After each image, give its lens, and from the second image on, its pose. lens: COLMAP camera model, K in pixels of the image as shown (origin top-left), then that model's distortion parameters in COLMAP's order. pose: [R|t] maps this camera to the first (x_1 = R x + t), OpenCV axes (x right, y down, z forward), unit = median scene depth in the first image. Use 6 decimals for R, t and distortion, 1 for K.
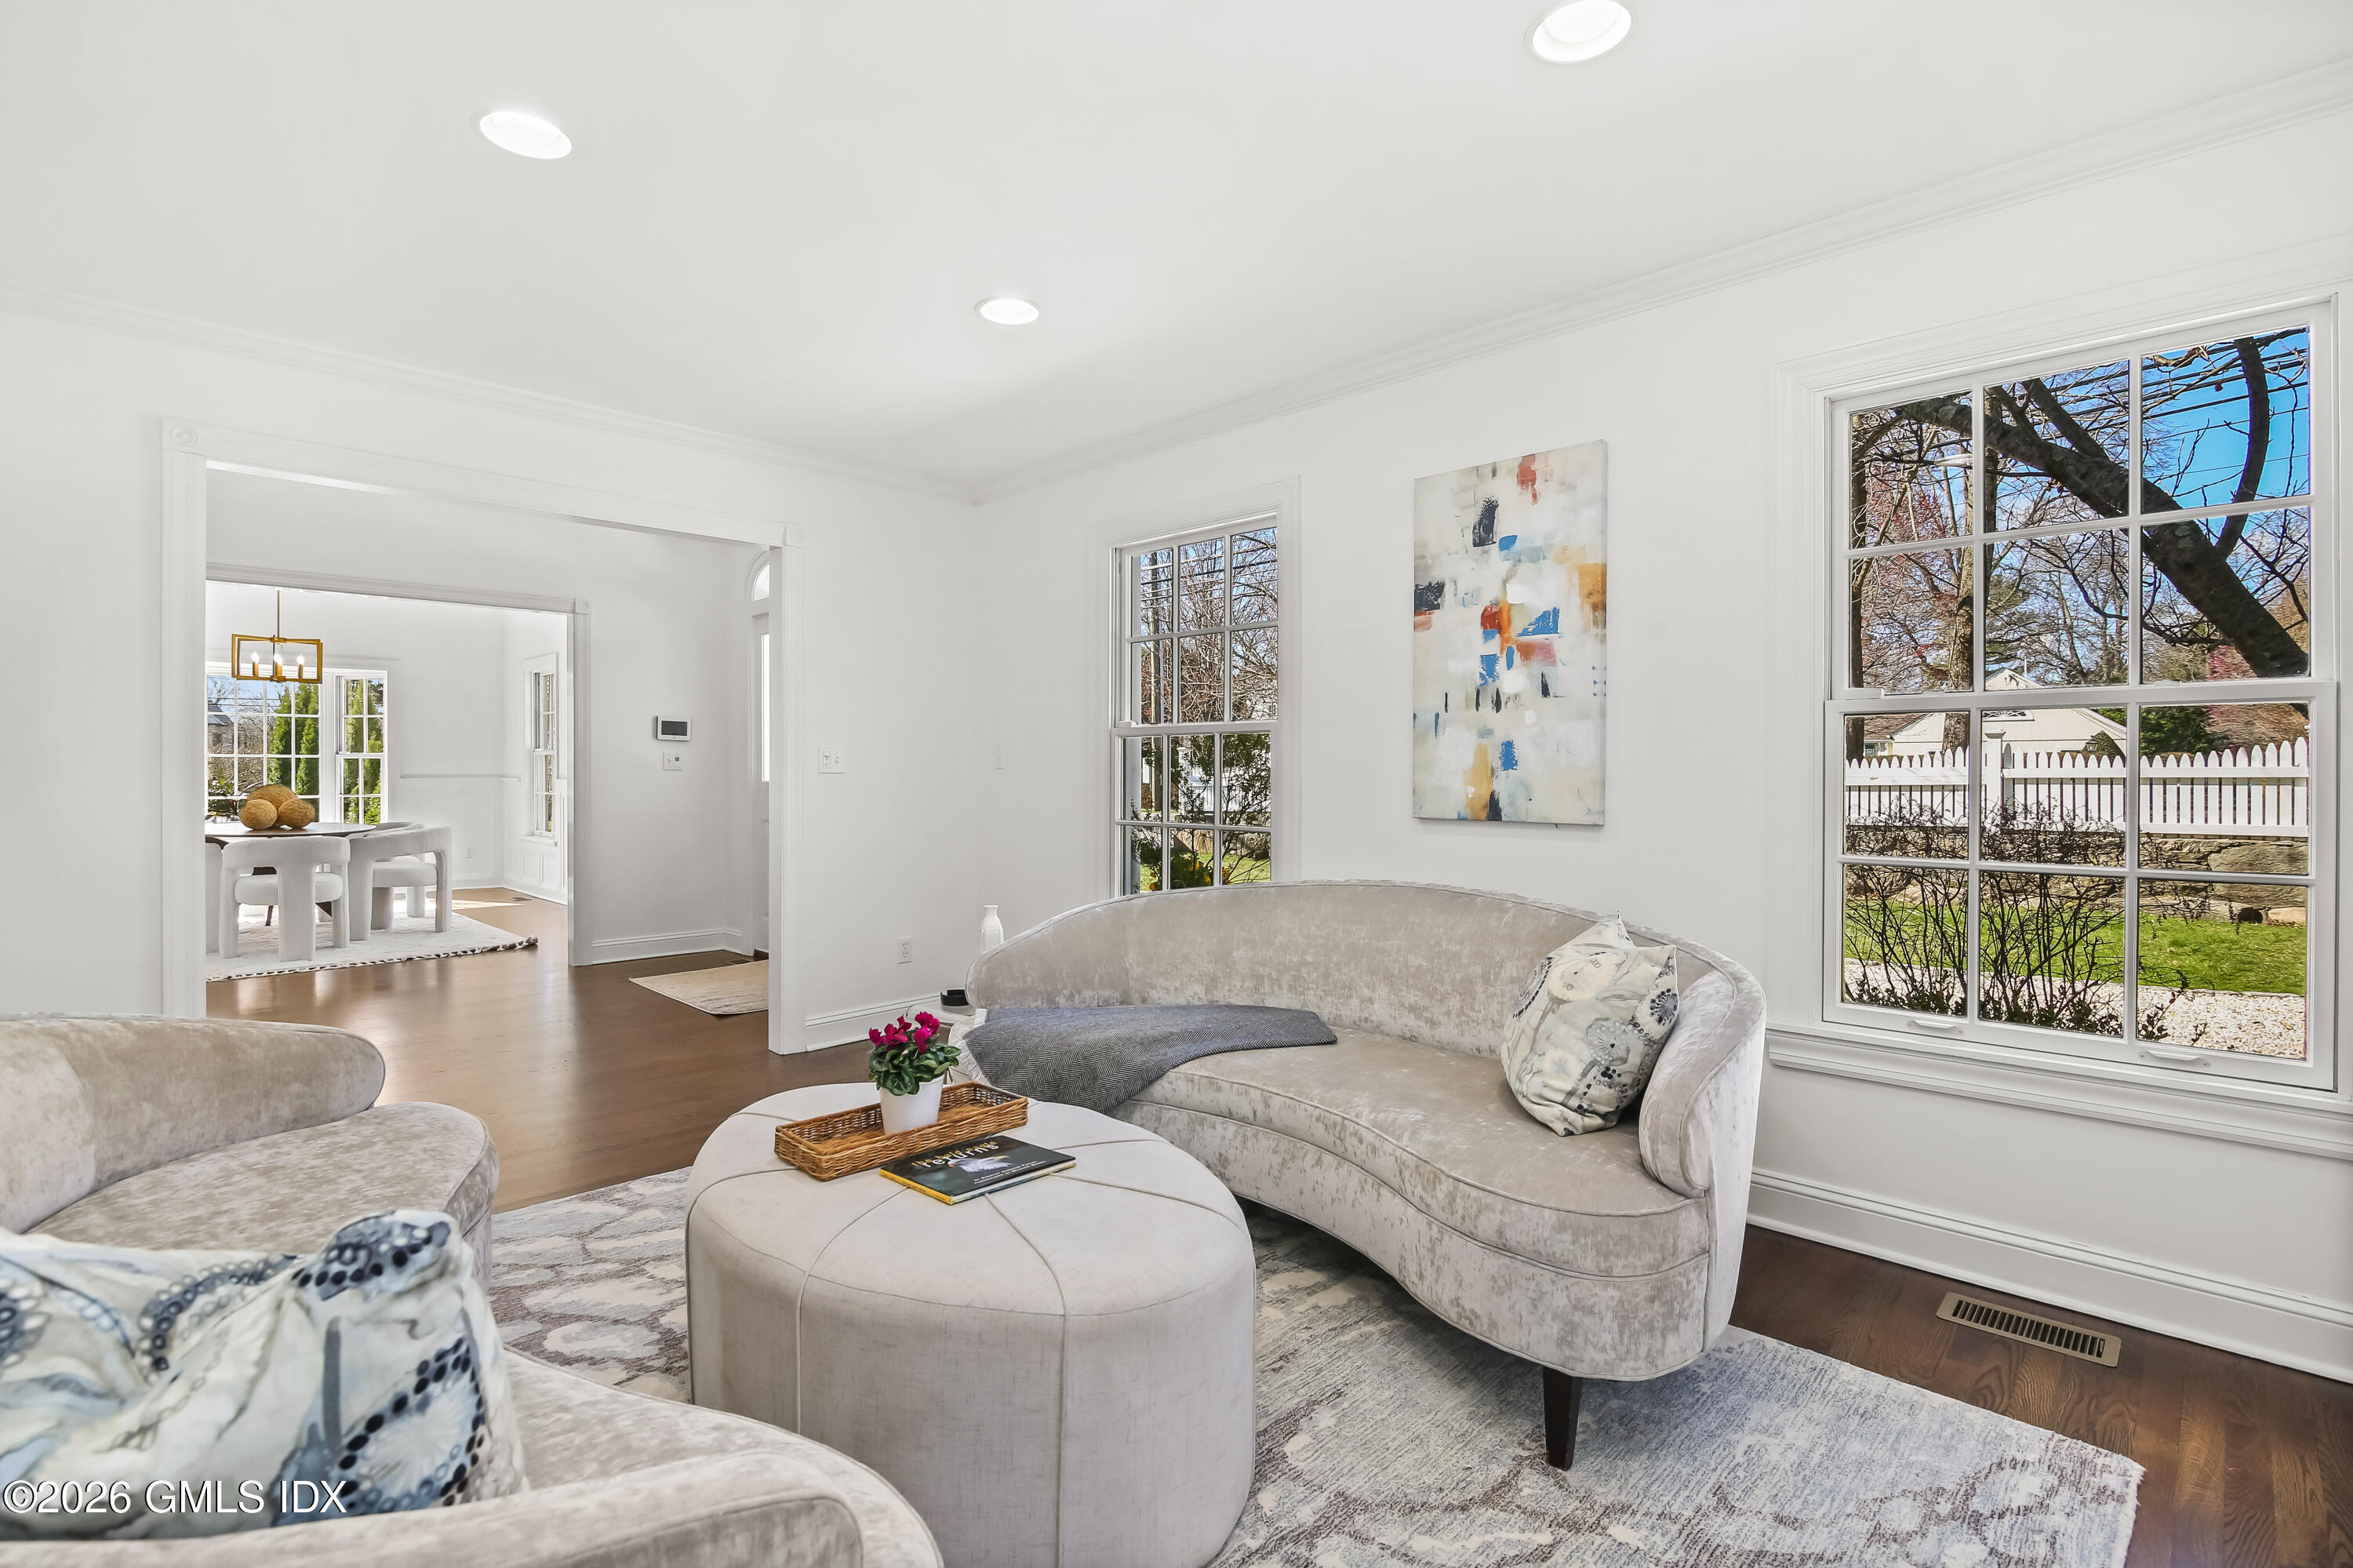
lens RADIAL K [[1083.3, 0, 1175.7], [0, 1083.3, 775.0], [0, 0, 1]] dist [-0.017492, -0.002675]
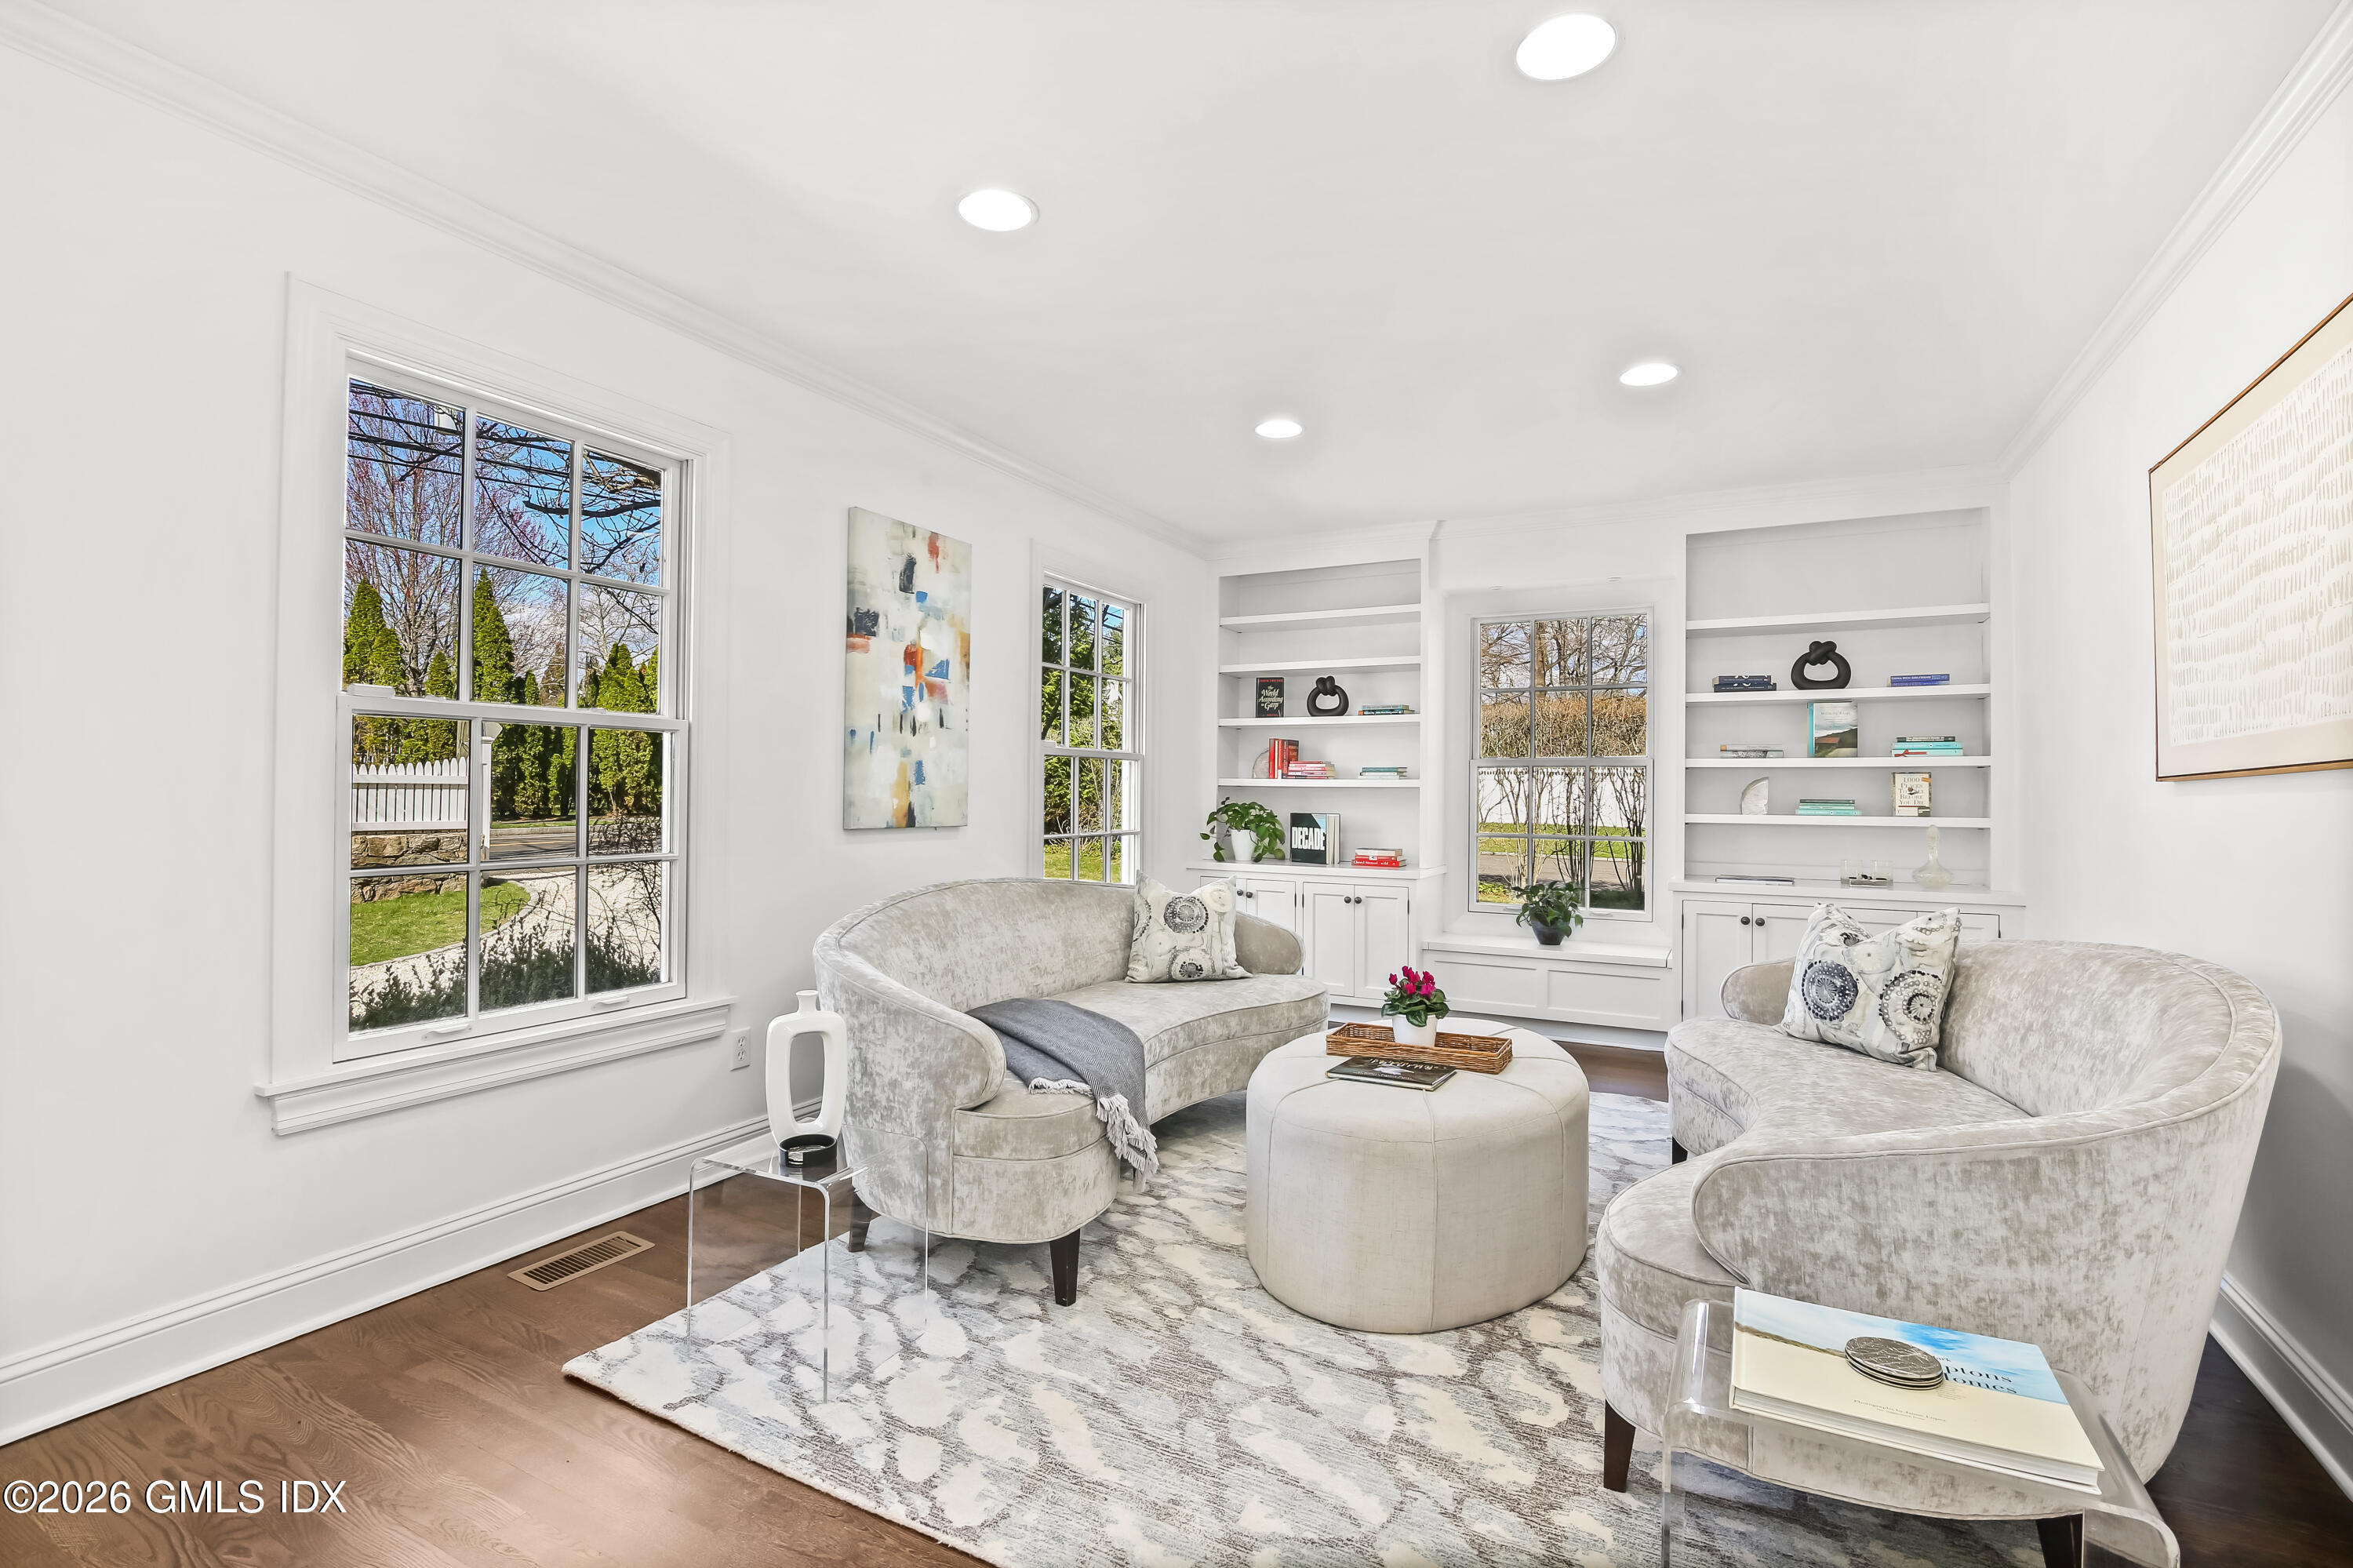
lens RADIAL K [[1083.3, 0, 1156.0], [0, 1083.3, 779.6], [0, 0, 1]] dist [-0.017492, -0.002675]
pose [[-0.268380, 0.001667, 0.963312, -0.927639], [-0.008978, 0.999951, -0.004232, -0.007536], [-0.963271, -0.009784, -0.268352, 1.066348]]
